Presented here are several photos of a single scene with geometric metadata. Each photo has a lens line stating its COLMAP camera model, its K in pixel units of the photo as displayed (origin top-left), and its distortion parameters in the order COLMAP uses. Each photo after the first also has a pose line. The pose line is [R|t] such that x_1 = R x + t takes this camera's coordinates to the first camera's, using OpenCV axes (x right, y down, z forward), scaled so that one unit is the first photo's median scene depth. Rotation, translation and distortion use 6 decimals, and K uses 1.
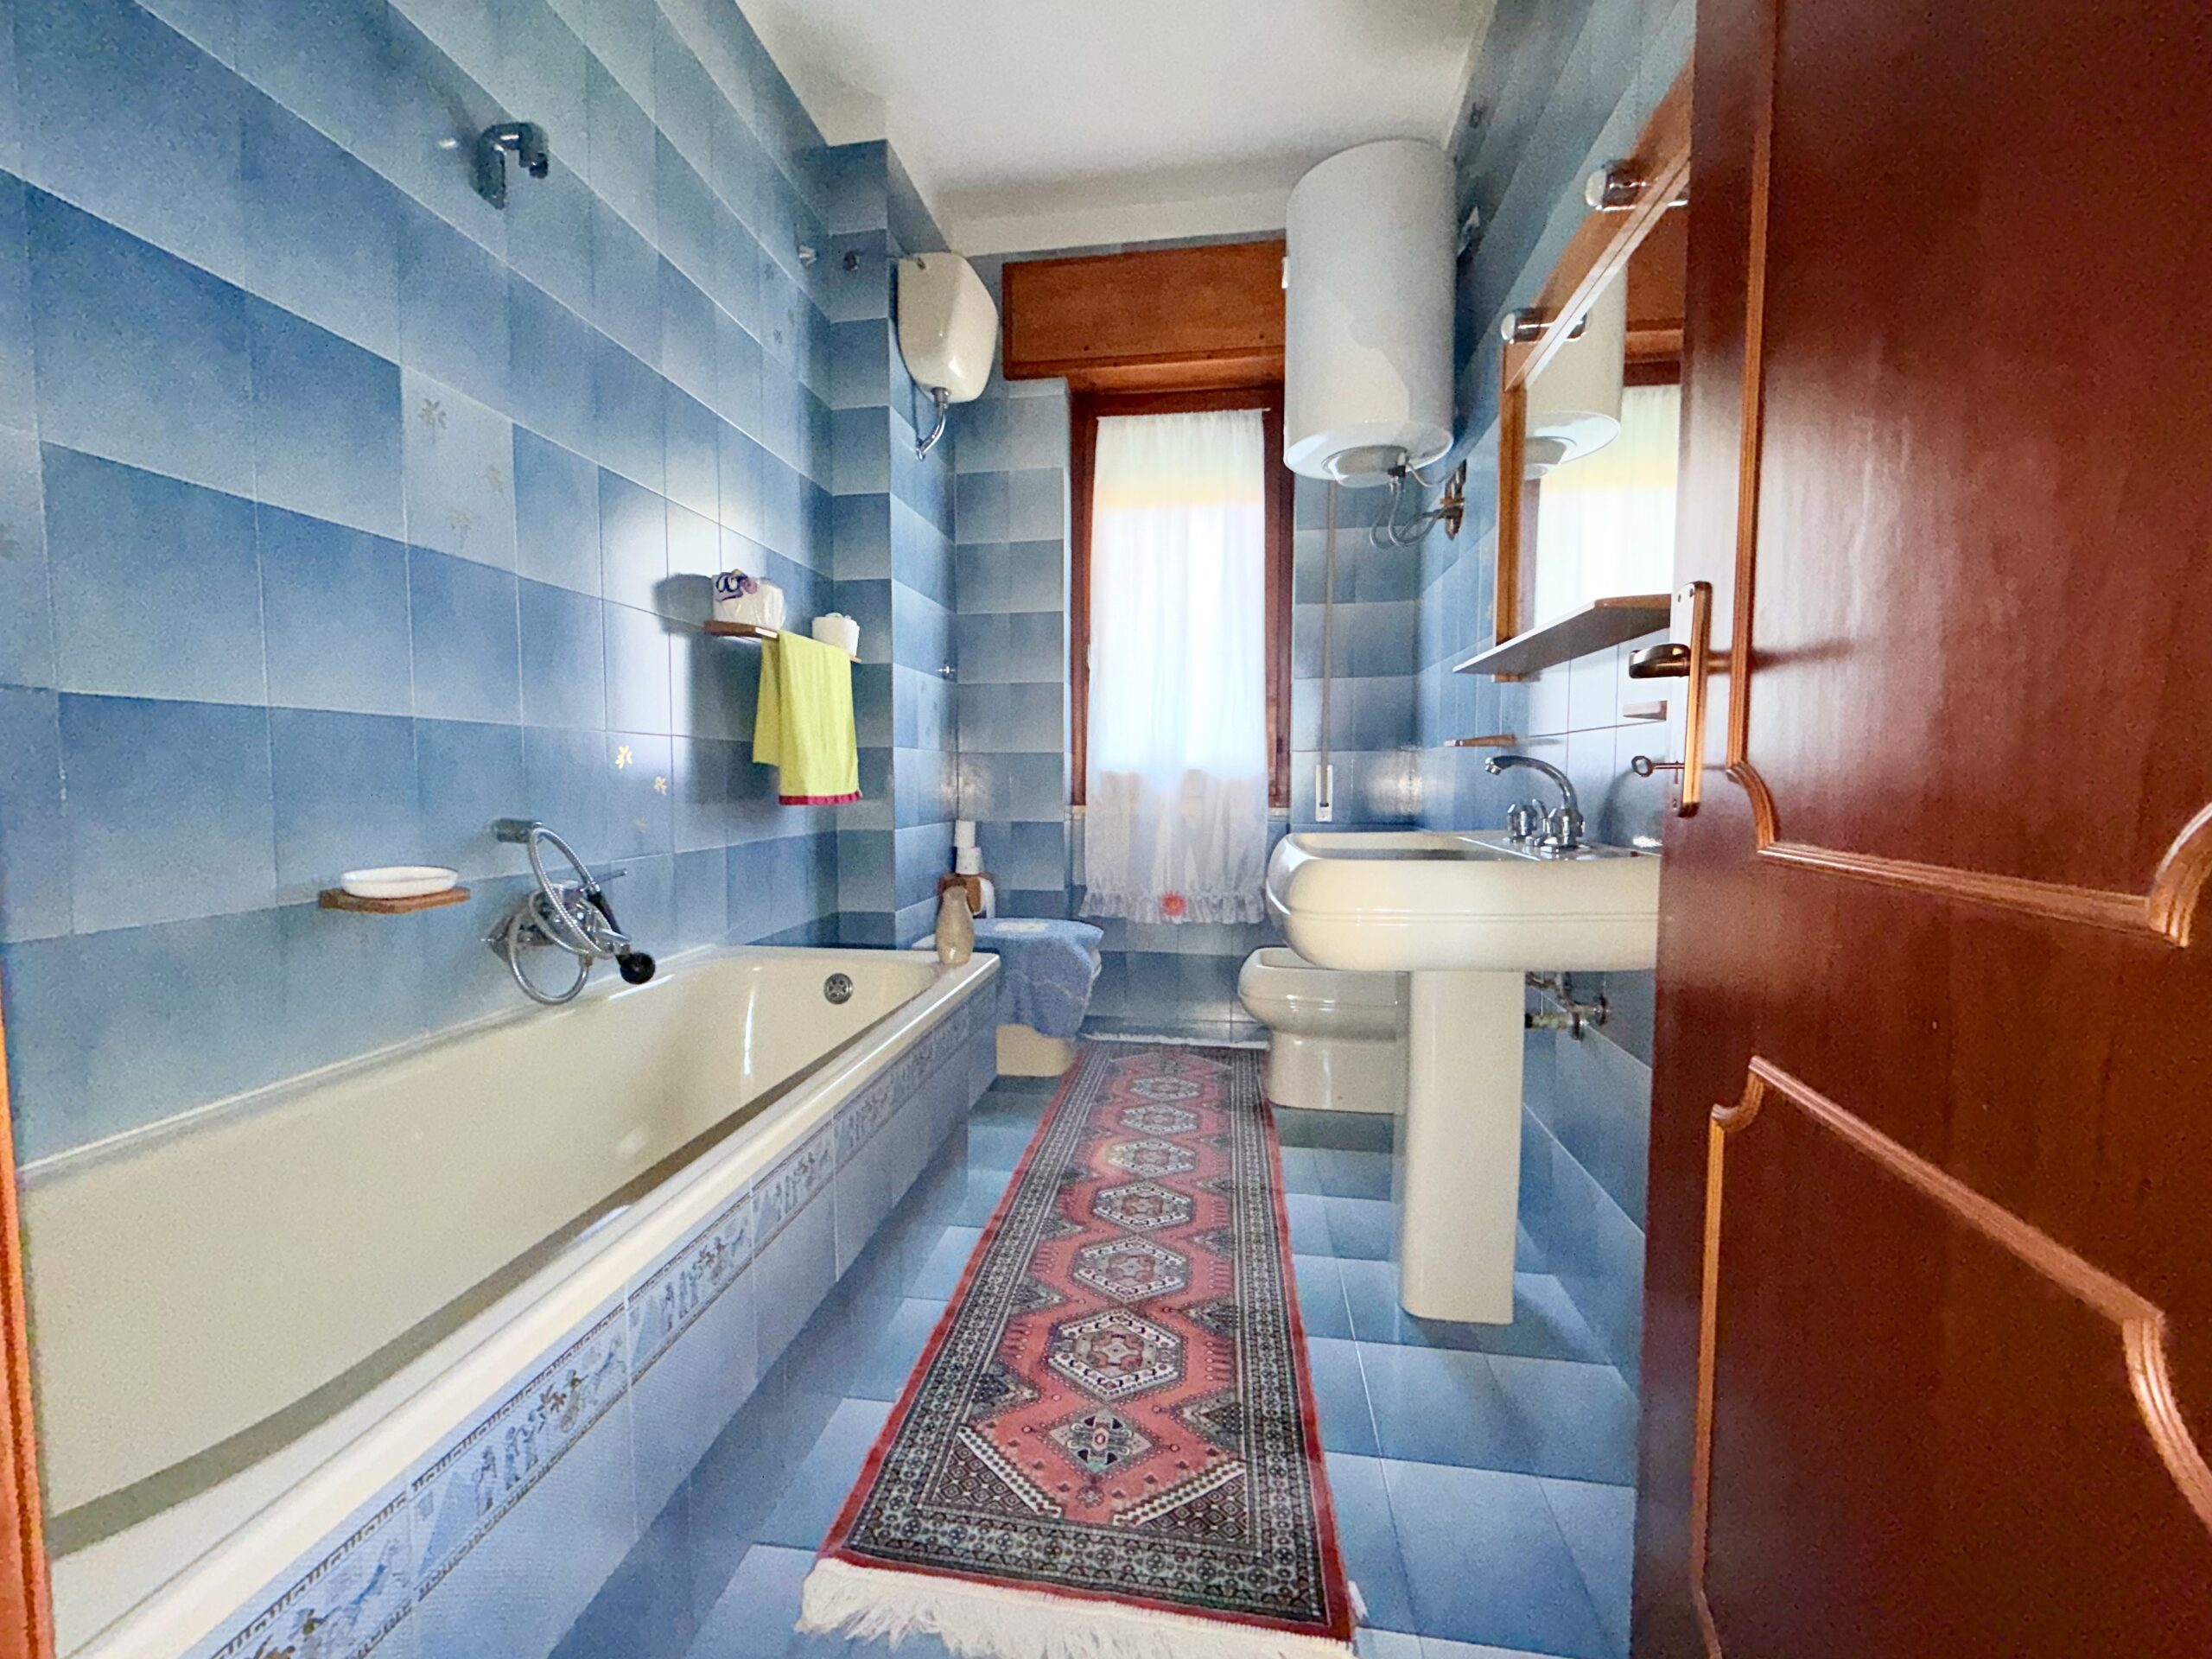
lens RADIAL K [[881.0, 0, 1104.4], [0, 881.0, 826.6], [0, 0, 1]] dist [0.003591, 0.000863]
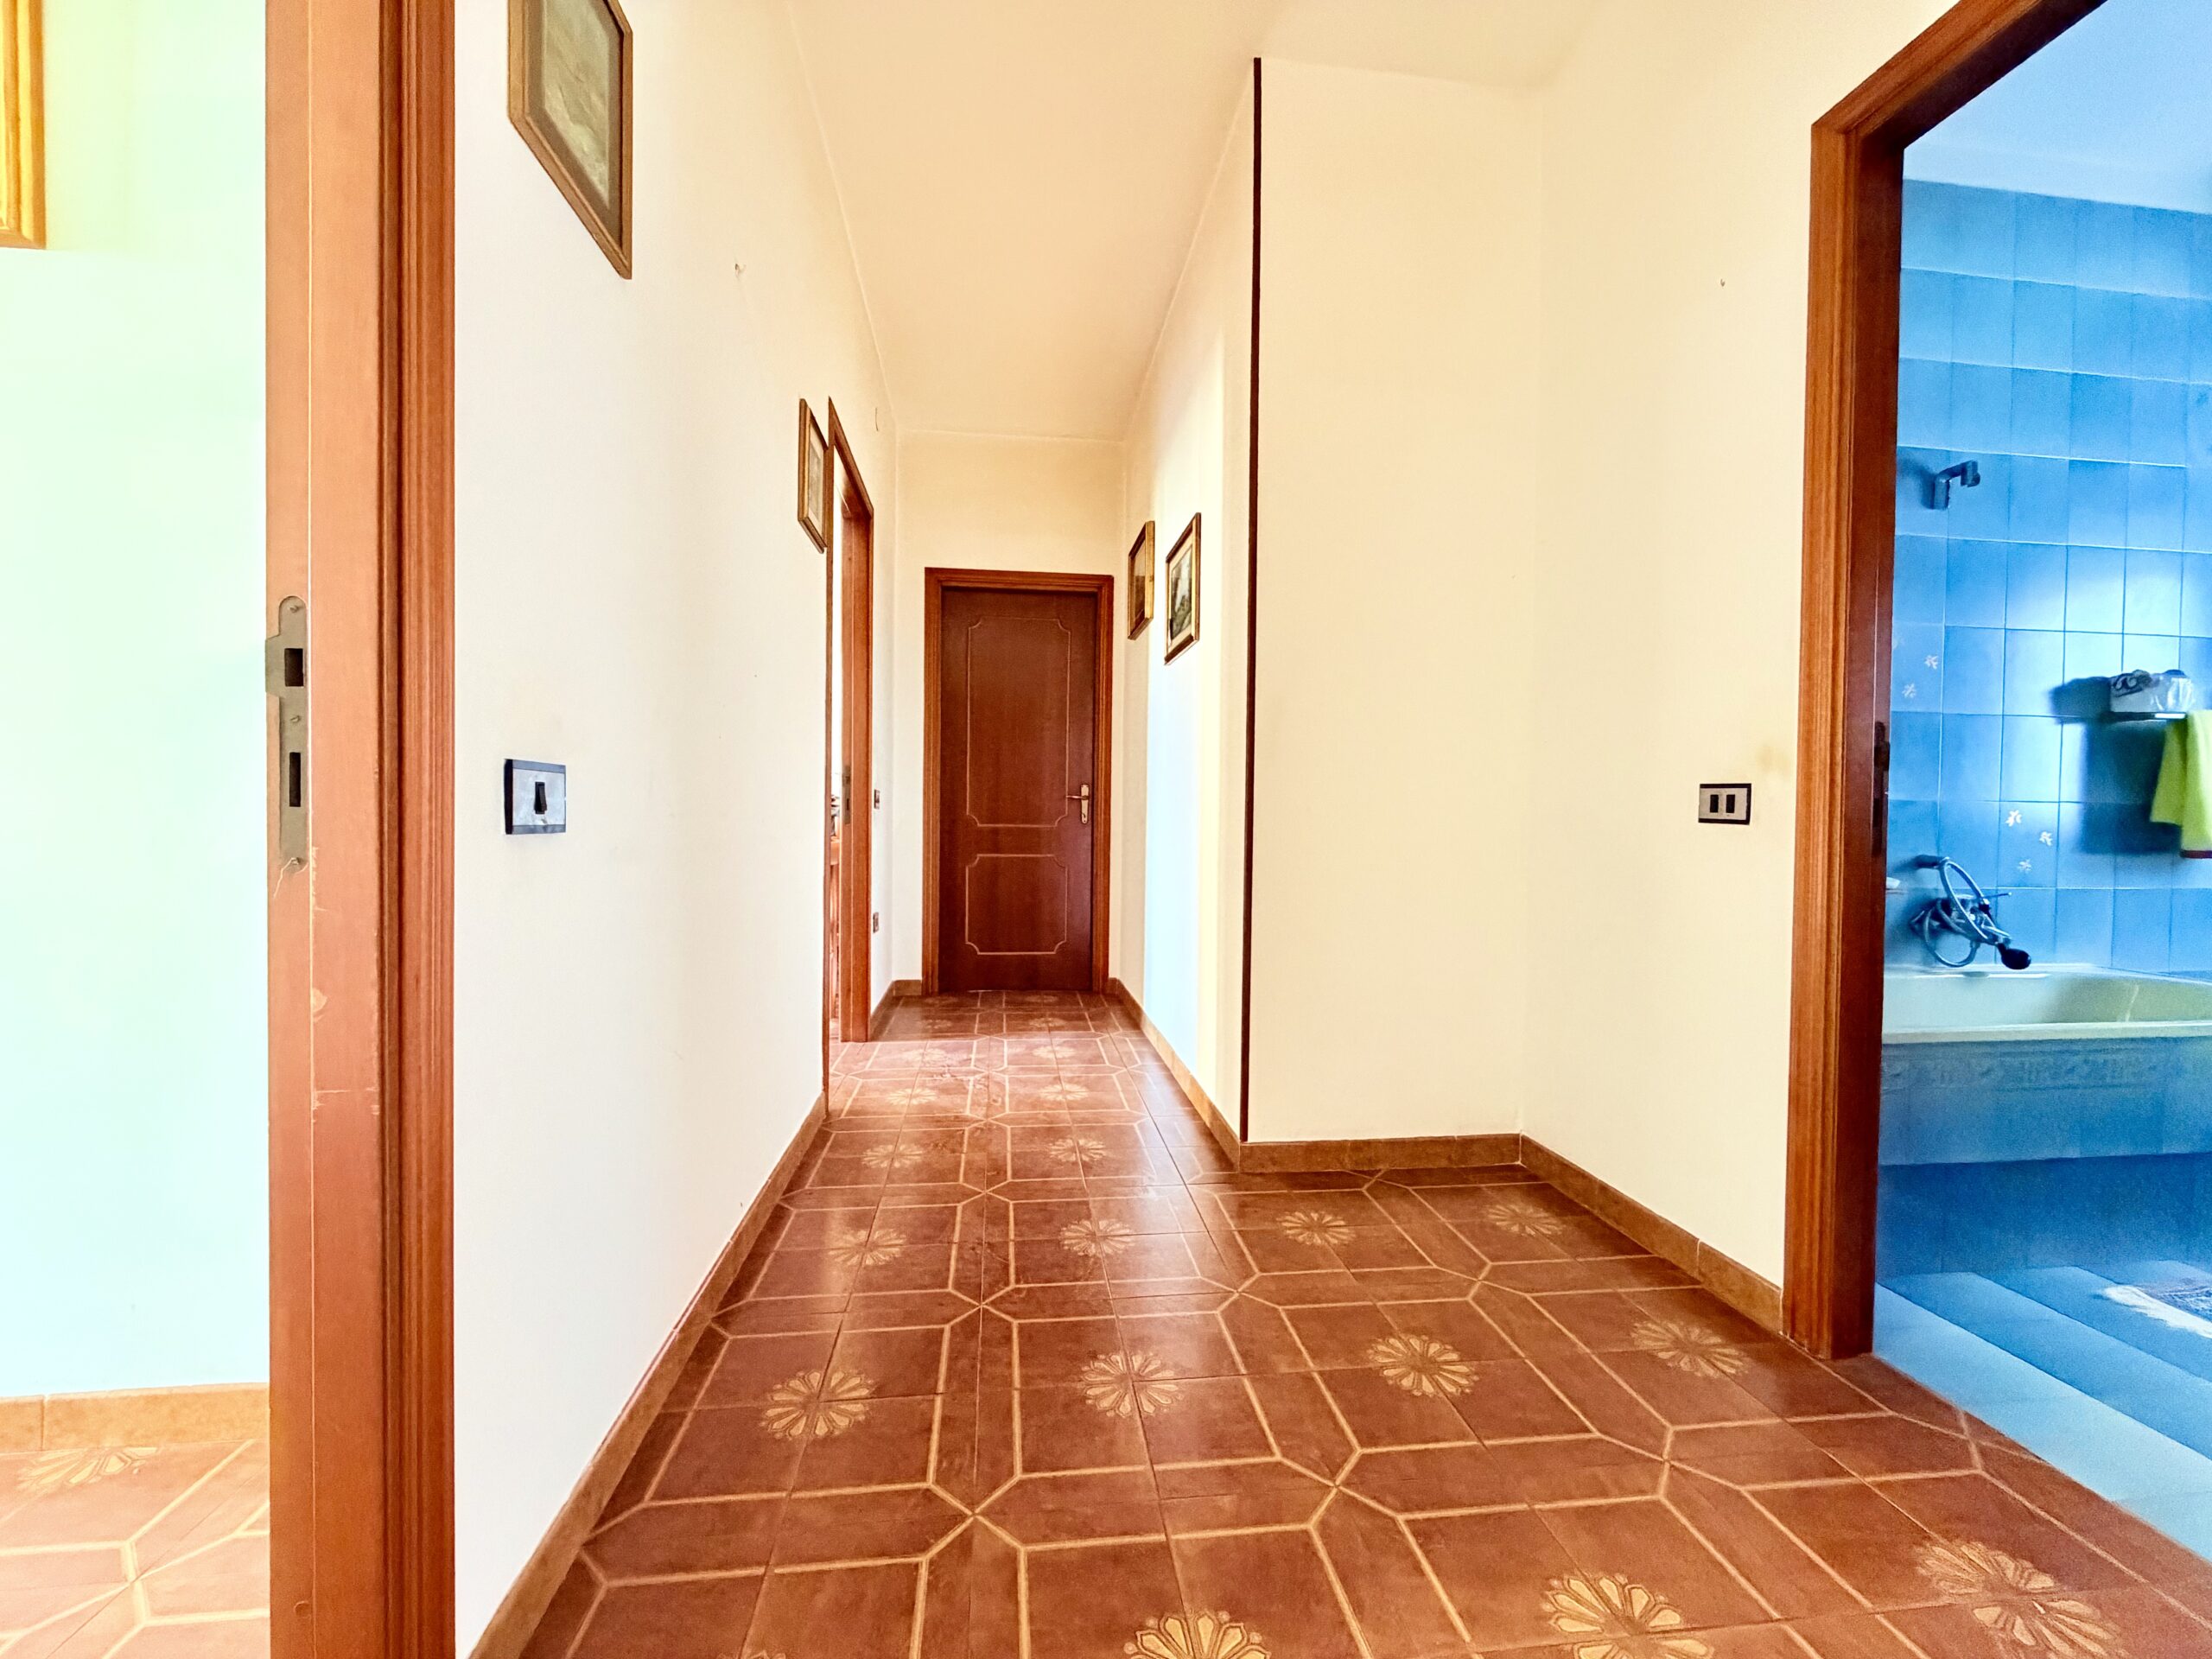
lens RADIAL K [[881.0, 0, 1109.7], [0, 881.0, 838.3], [0, 0, 1]] dist [0.003591, 0.000863]
pose [[0.268704, 0.015056, -0.963105, 0.427915], [-0.069222, 0.997594, -0.003717, 0.058115], [0.960732, 0.067667, 0.269100, -0.765247]]
